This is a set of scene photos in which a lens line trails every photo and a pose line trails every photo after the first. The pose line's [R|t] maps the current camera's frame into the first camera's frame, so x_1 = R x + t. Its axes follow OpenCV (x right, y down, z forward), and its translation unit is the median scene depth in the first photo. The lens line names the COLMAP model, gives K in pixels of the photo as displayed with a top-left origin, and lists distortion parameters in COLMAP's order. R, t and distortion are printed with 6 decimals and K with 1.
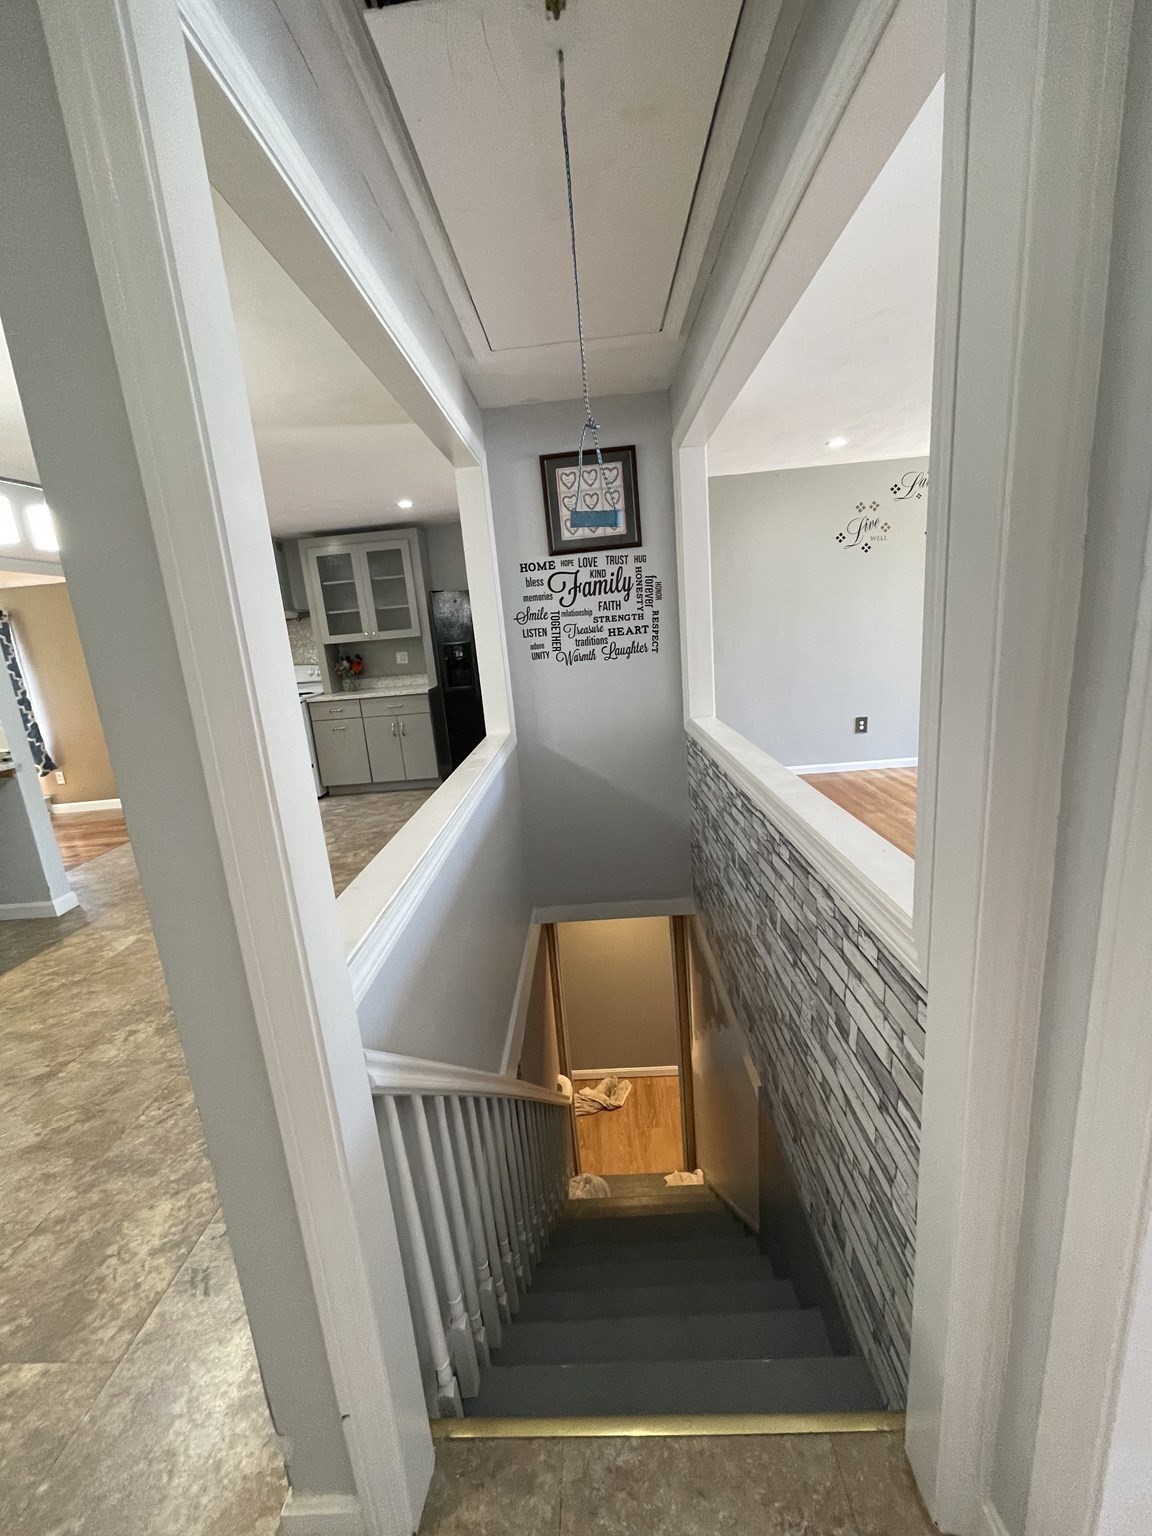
lens RADIAL K [[617.1, 0, 563.0], [0, 617.1, 767.1], [0, 0, 1]] dist [-0.001179, 0.000510]
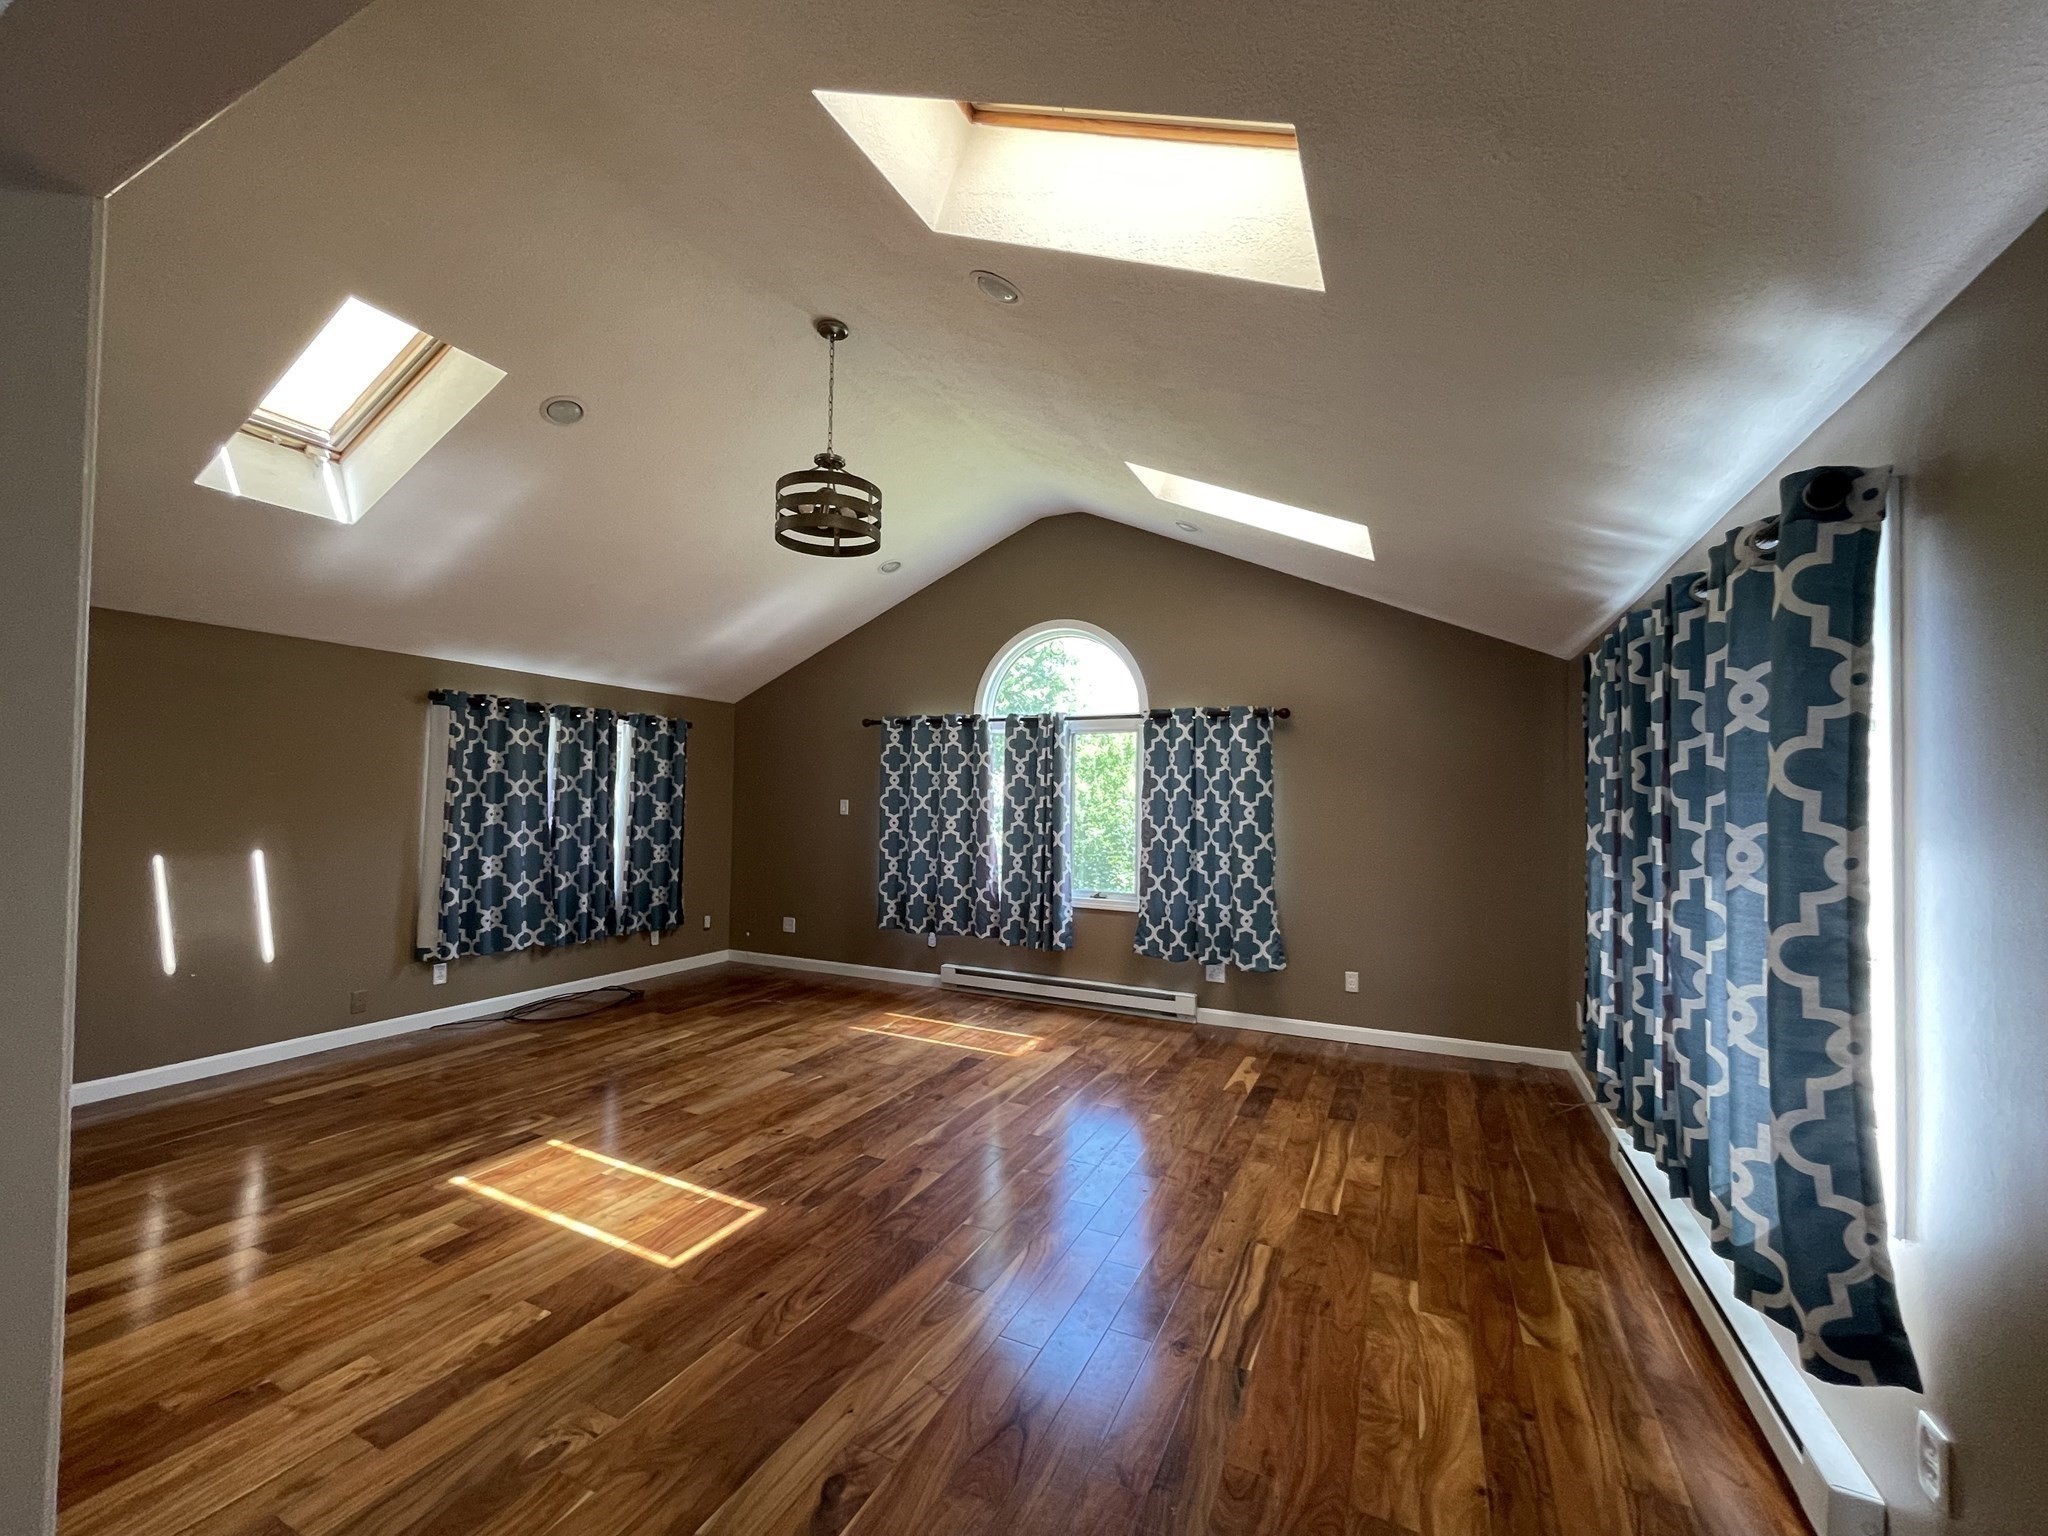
lens RADIAL K [[822.9, 0, 1025.2], [0, 822.9, 767.4], [0, 0, 1]] dist [-0.001179, 0.000510]
pose [[-0.400362, 0.052822, -0.914833, -0.797755], [-0.175565, 0.975422, 0.133154, -0.215051], [0.899382, 0.213922, -0.381248, 1.235792]]
